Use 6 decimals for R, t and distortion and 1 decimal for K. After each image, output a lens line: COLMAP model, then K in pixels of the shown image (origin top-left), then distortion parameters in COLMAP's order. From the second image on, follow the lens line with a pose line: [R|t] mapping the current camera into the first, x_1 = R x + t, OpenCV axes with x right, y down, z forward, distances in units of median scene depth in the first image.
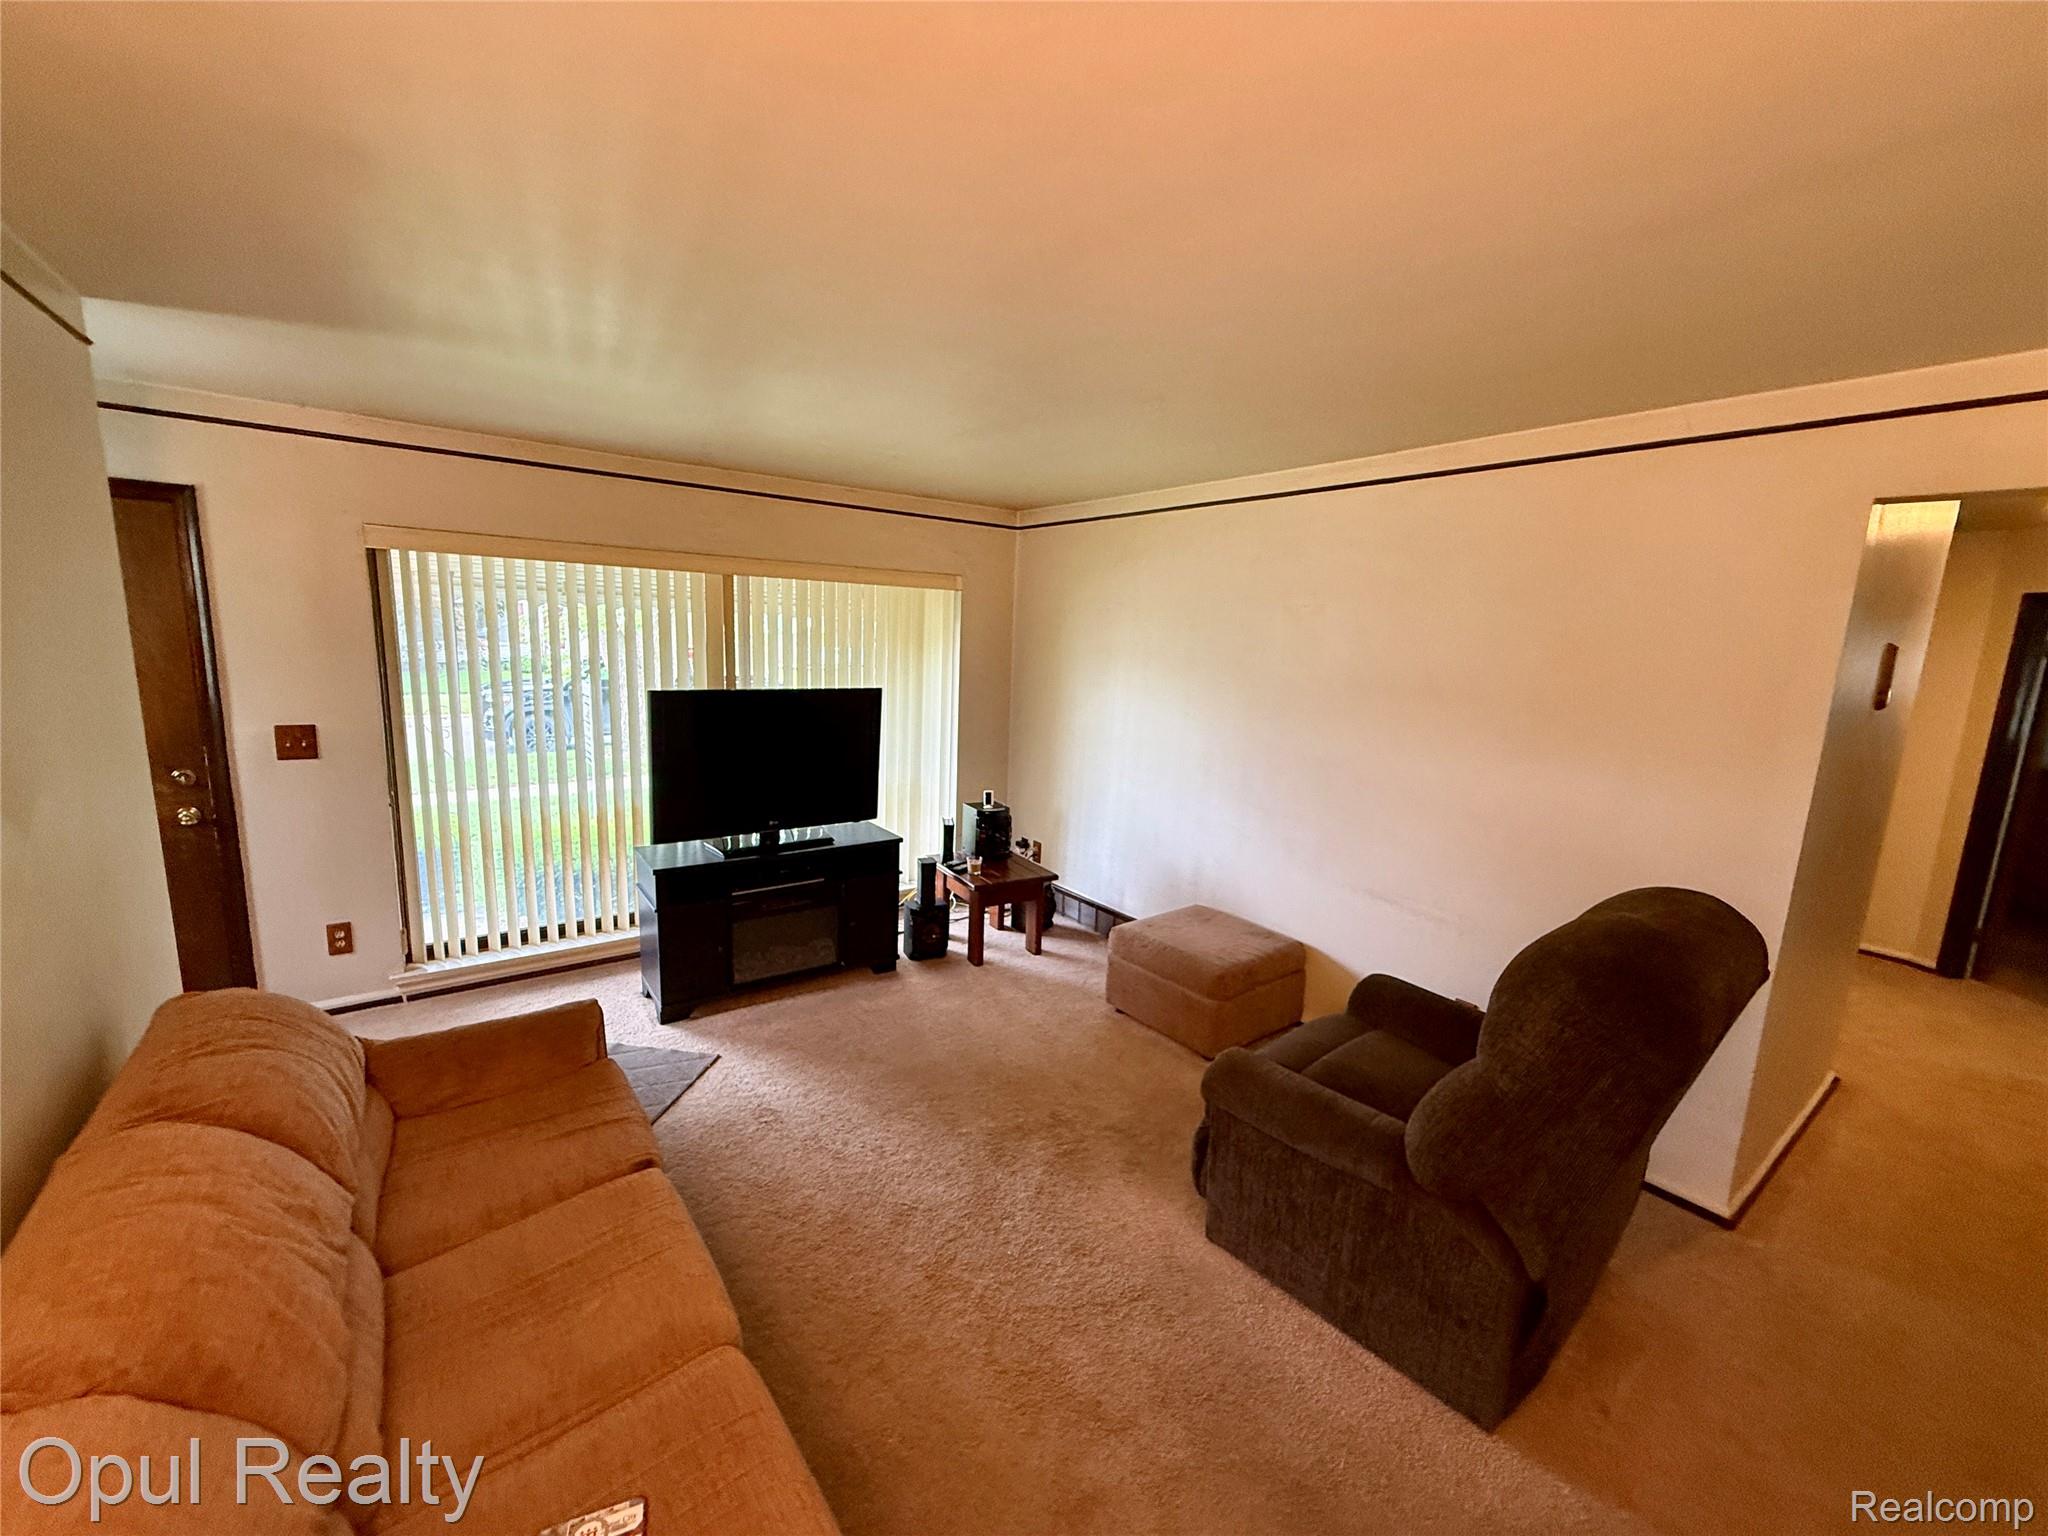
lens RADIAL K [[814.9, 0, 1029.5], [0, 814.9, 760.9], [0, 0, 1]] dist [-0.001876, 0.000387]
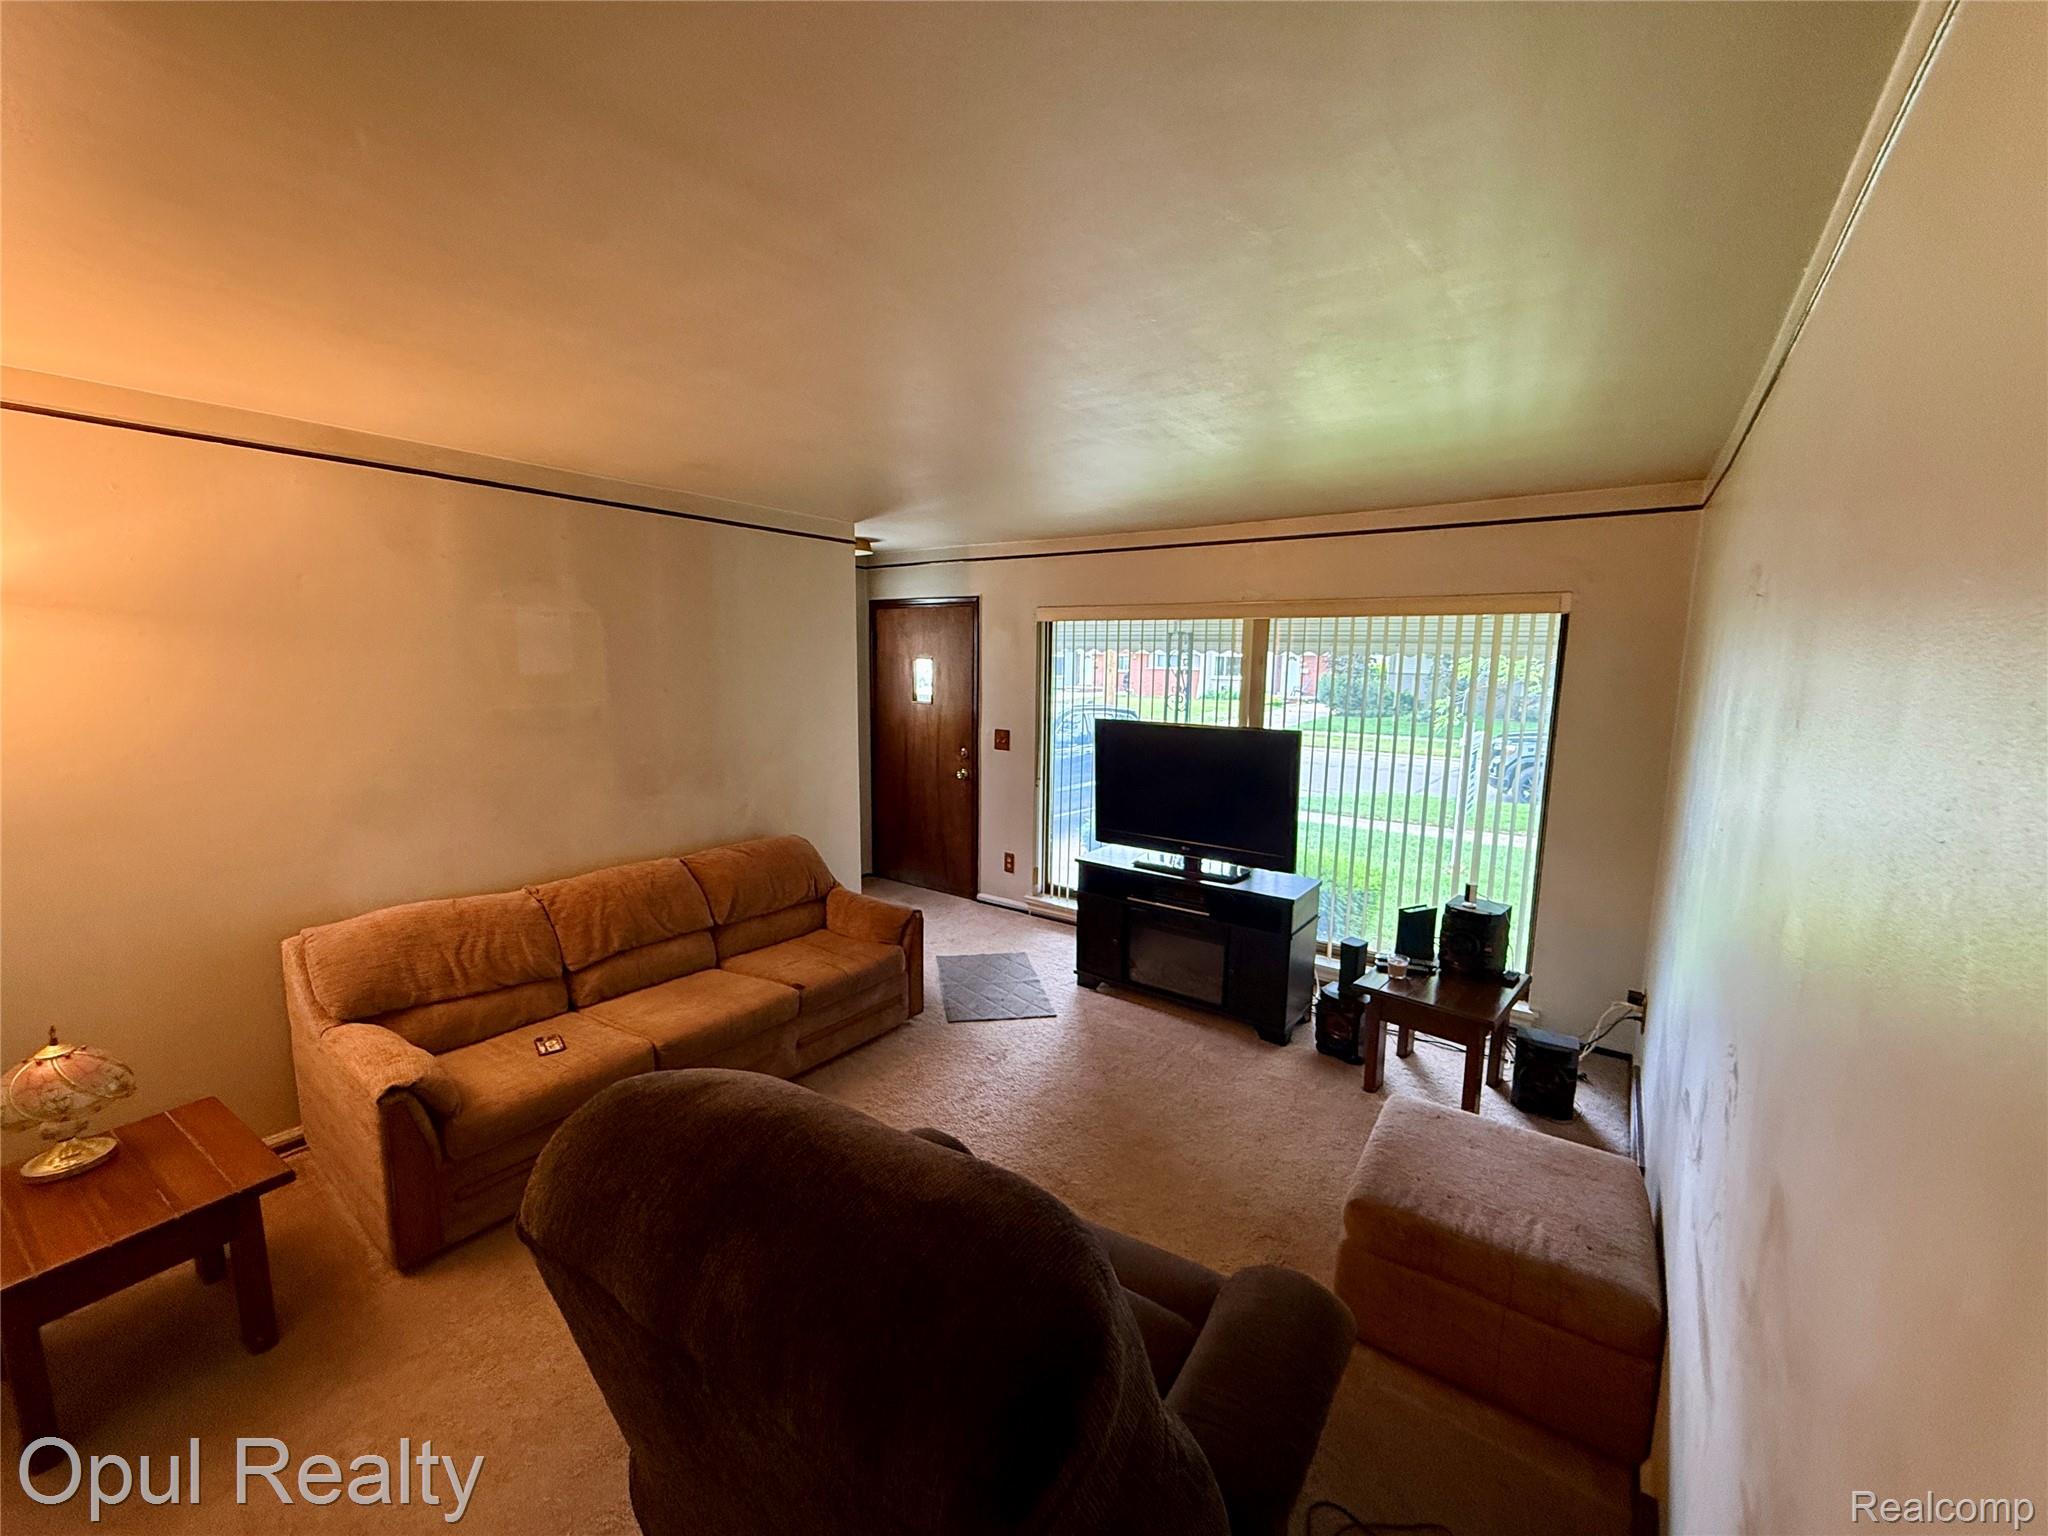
lens RADIAL K [[814.9, 0, 1035.2], [0, 814.9, 778.7], [0, 0, 1]] dist [-0.001876, 0.000387]
pose [[0.303245, 0.106913, -0.946896, 0.654142], [-0.153587, 0.986178, 0.062162, -0.053015], [0.940454, 0.126580, 0.315474, 0.488373]]
